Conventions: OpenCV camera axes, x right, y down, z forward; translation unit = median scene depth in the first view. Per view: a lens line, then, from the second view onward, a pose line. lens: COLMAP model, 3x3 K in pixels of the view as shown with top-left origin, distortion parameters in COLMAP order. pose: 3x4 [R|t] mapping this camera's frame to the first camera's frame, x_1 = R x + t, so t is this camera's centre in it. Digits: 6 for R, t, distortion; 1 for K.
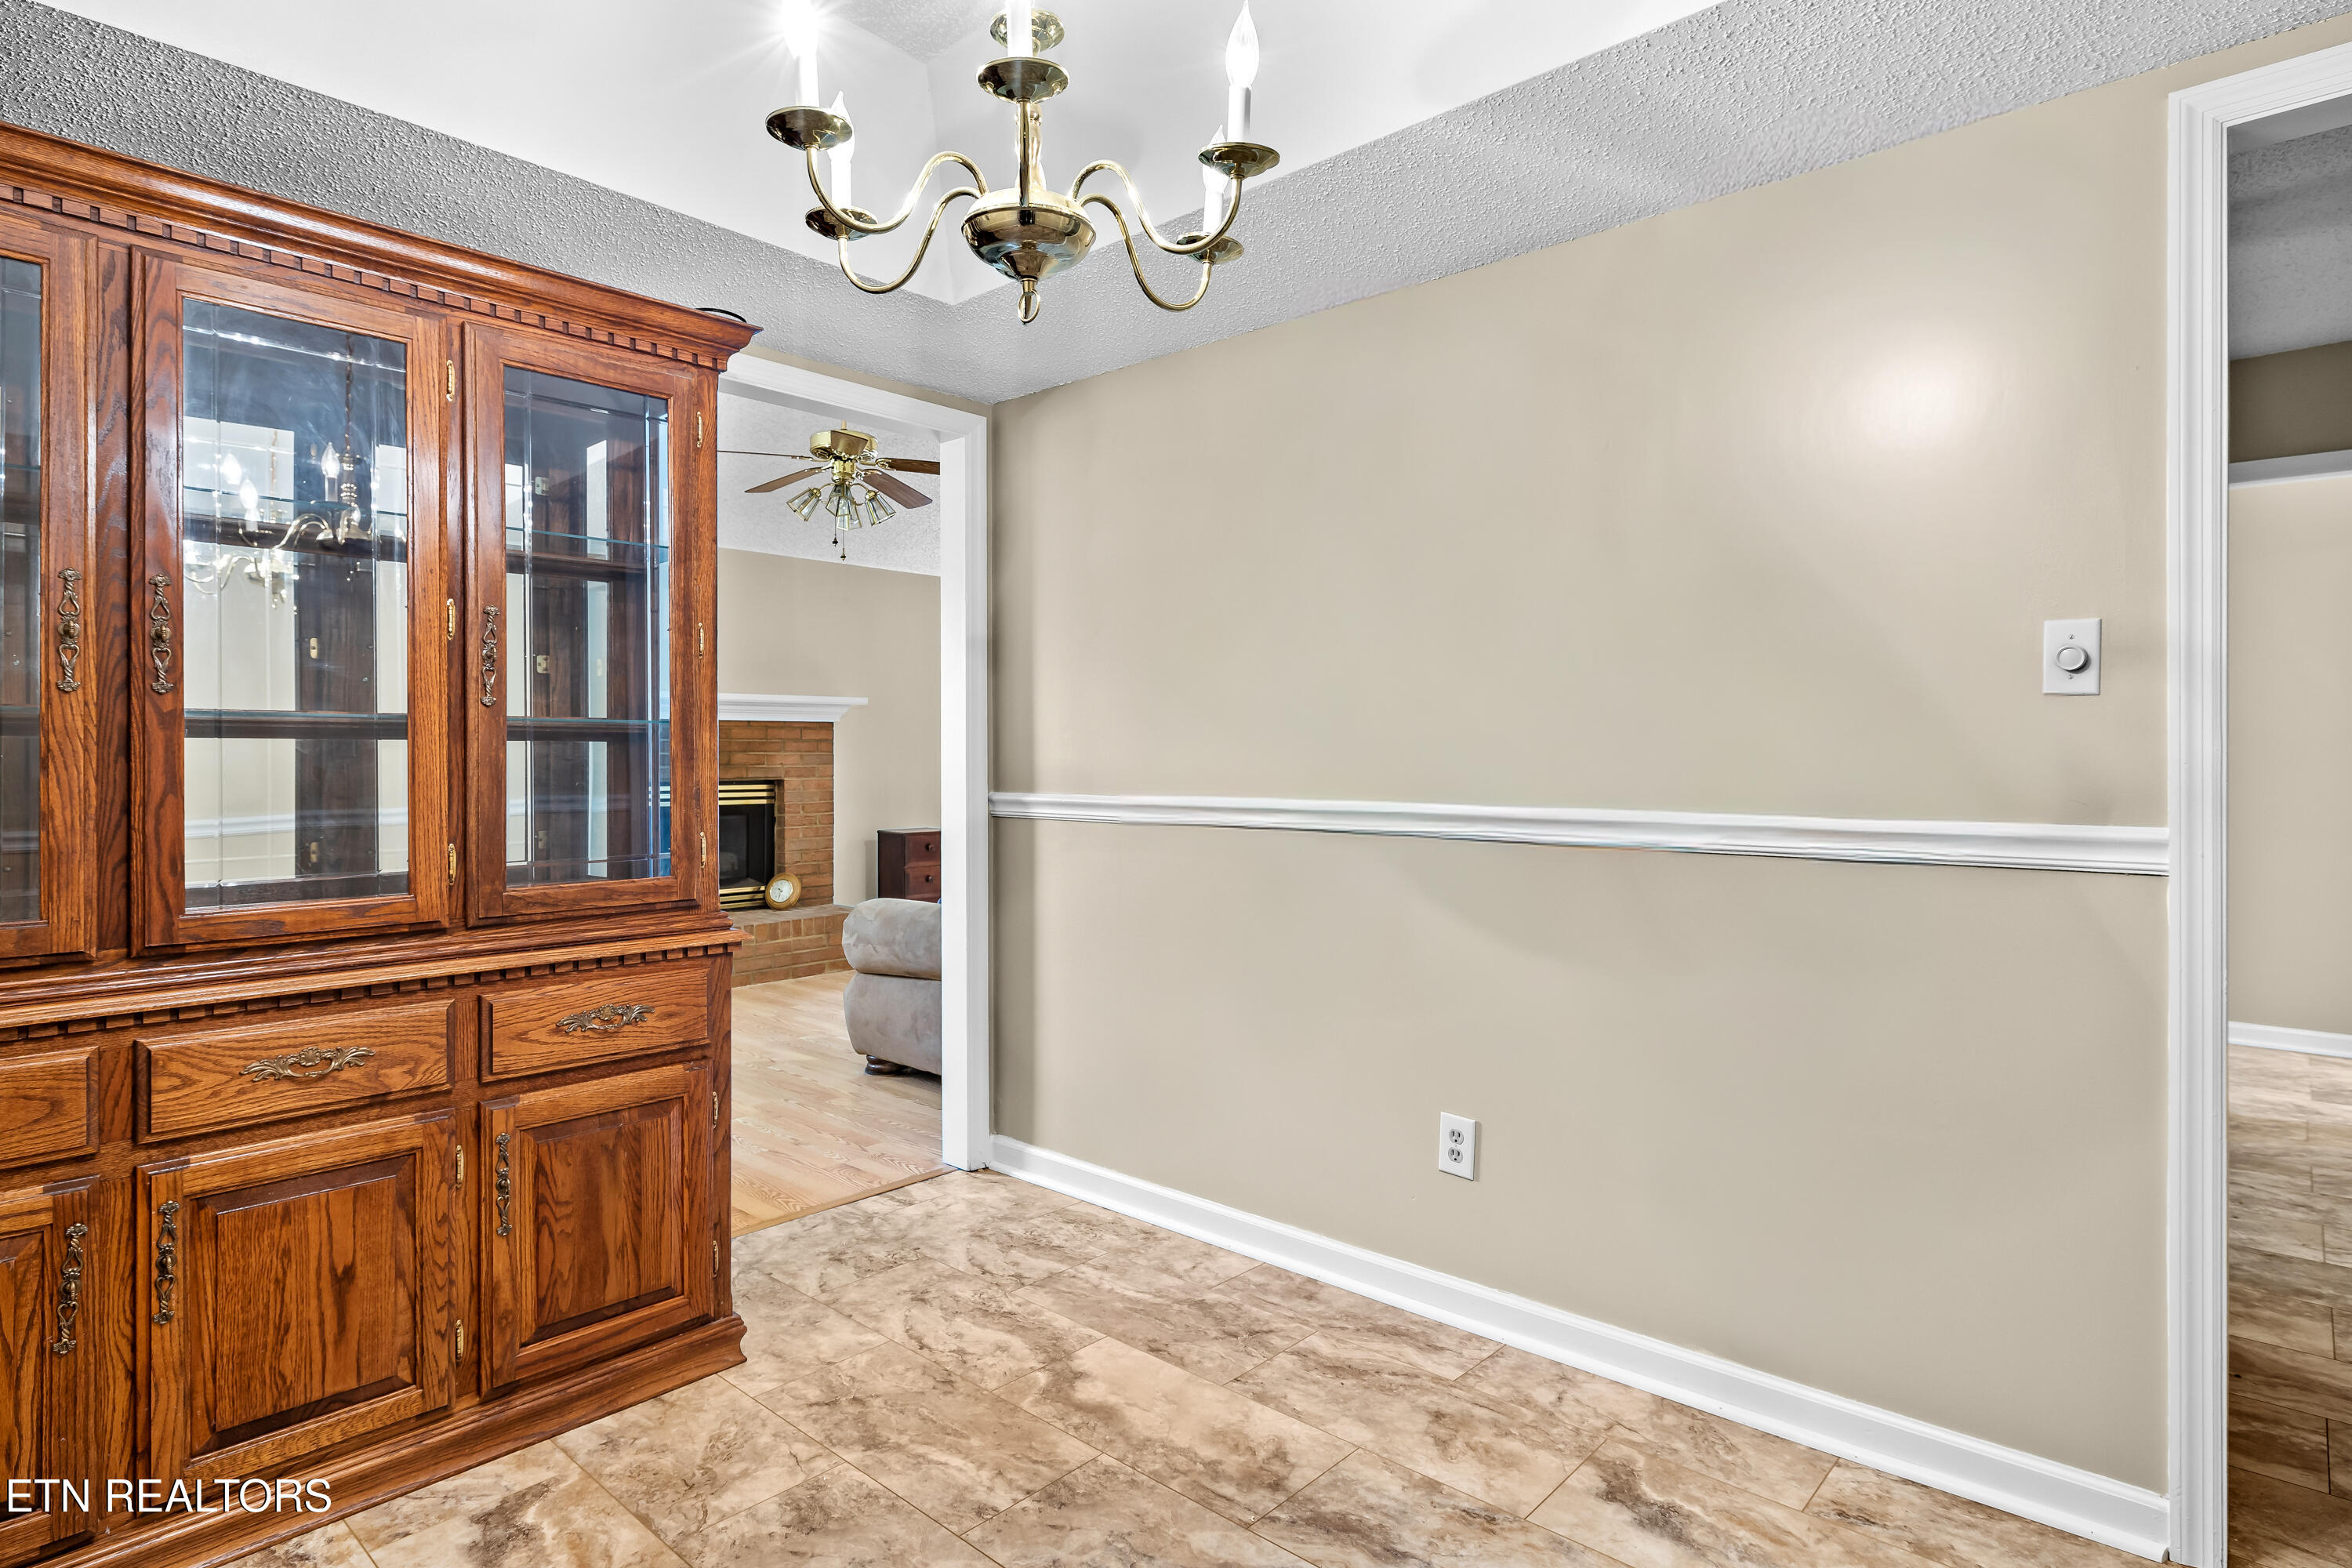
lens RADIAL K [[1268.5, 0, 1132.6], [0, 1268.5, 743.8], [0, 0, 1]] dist [0.005722, -0.001099]
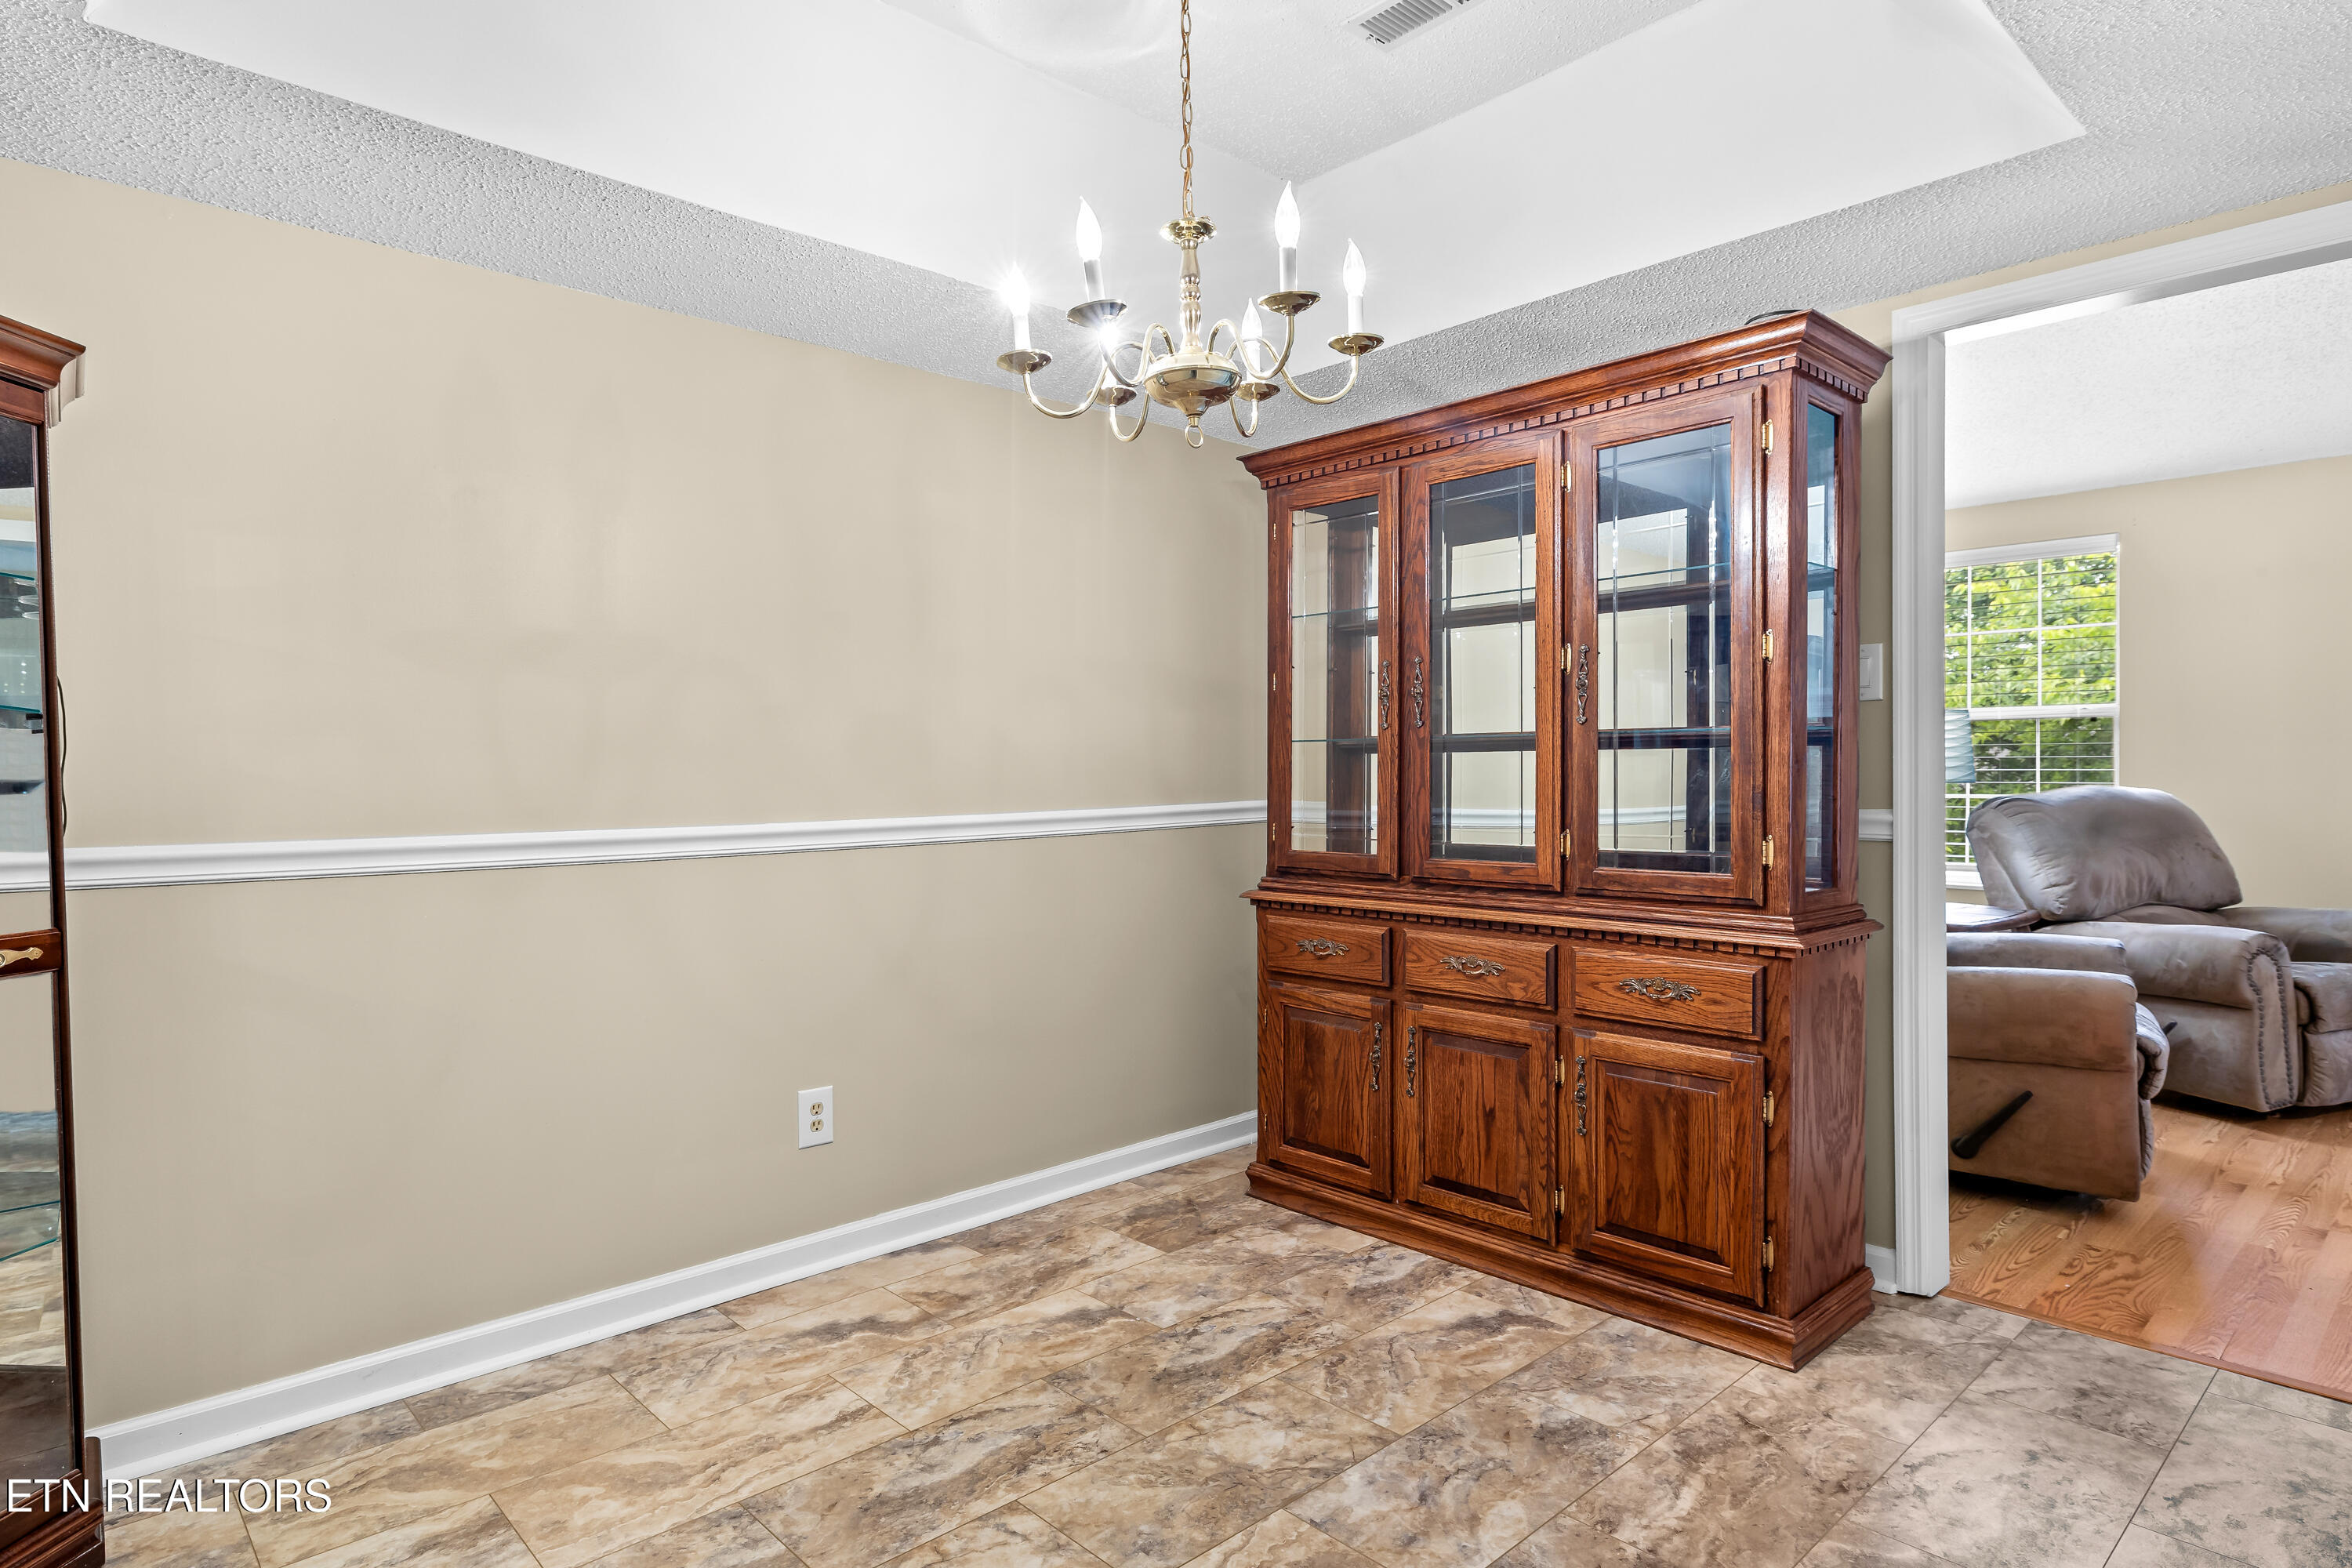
lens RADIAL K [[1268.5, 0, 1180.1], [0, 1268.5, 794.8], [0, 0, 1]] dist [0.005722, -0.001099]
pose [[-0.059290, 0.021839, -0.998002, 0.811095], [0.020964, 0.999567, 0.020628, 0.007559], [0.998021, -0.019699, -0.059722, 0.683947]]
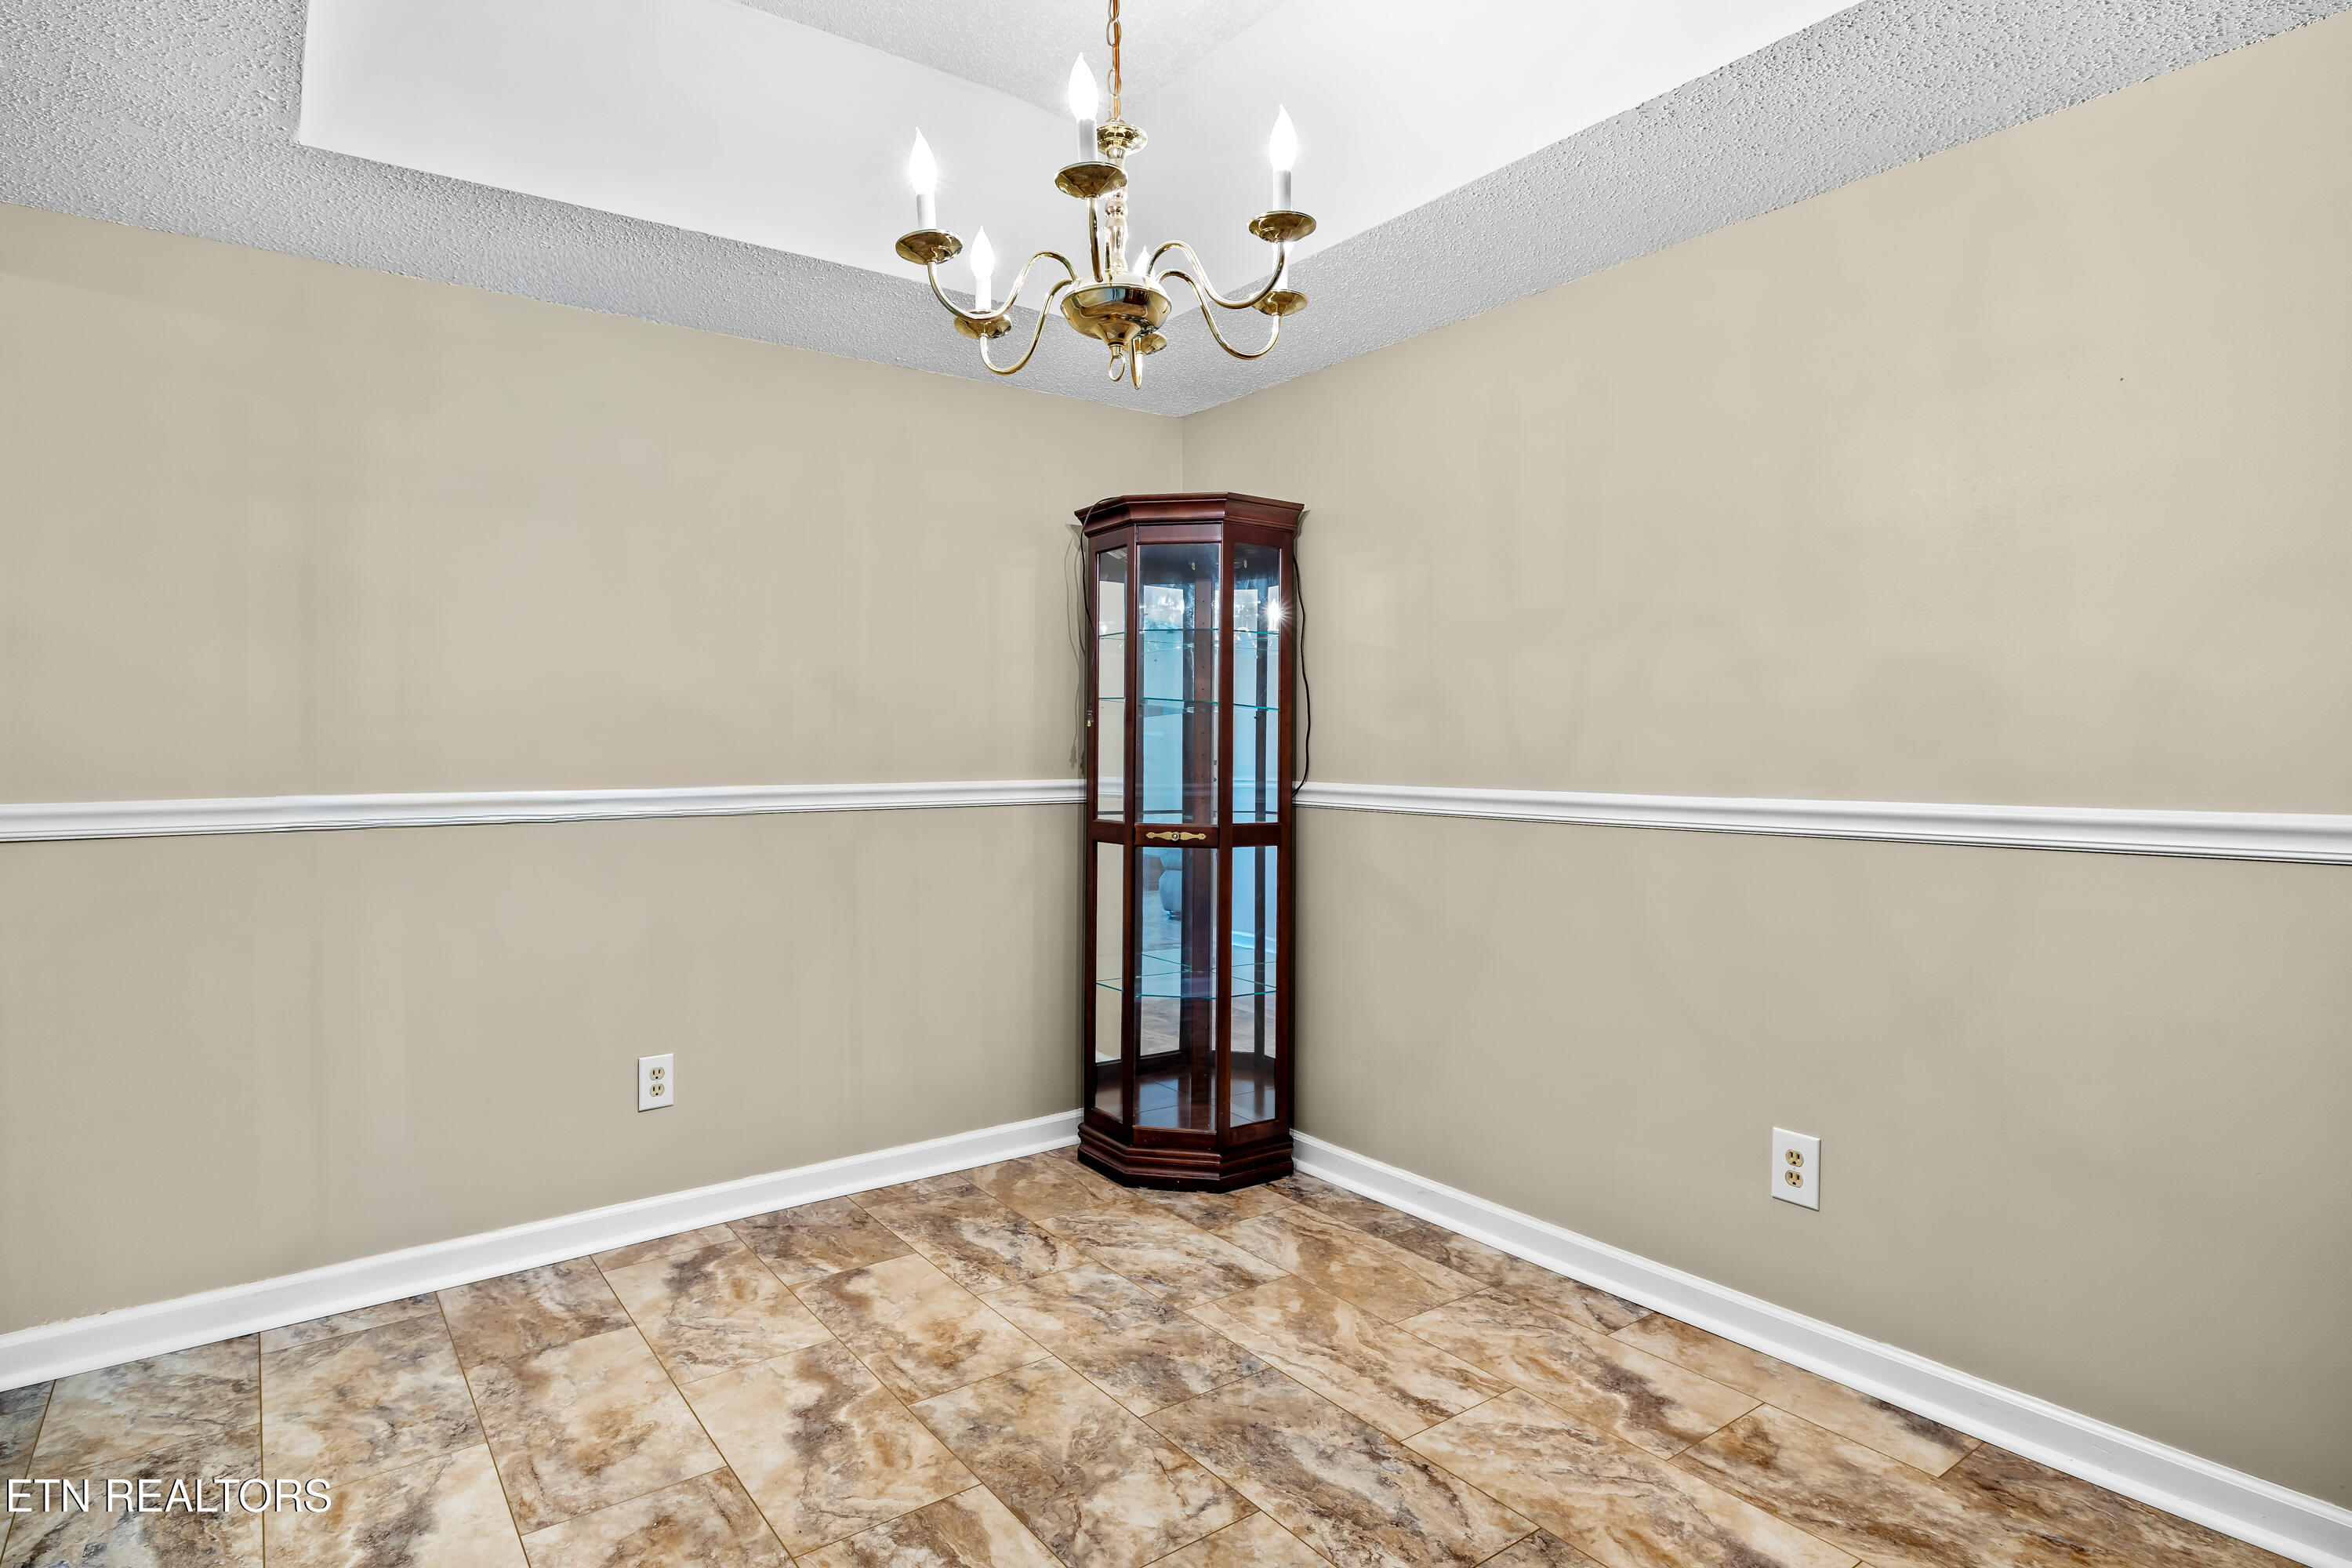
lens RADIAL K [[1268.5, 0, 1180.9], [0, 1268.5, 776.4], [0, 0, 1]] dist [0.005722, -0.001099]
pose [[-0.985647, 0.005867, 0.168718, 0.288315], [0.008071, 0.999891, 0.012382, 0.014010], [-0.168627, 0.013566, -0.985587, 1.039927]]
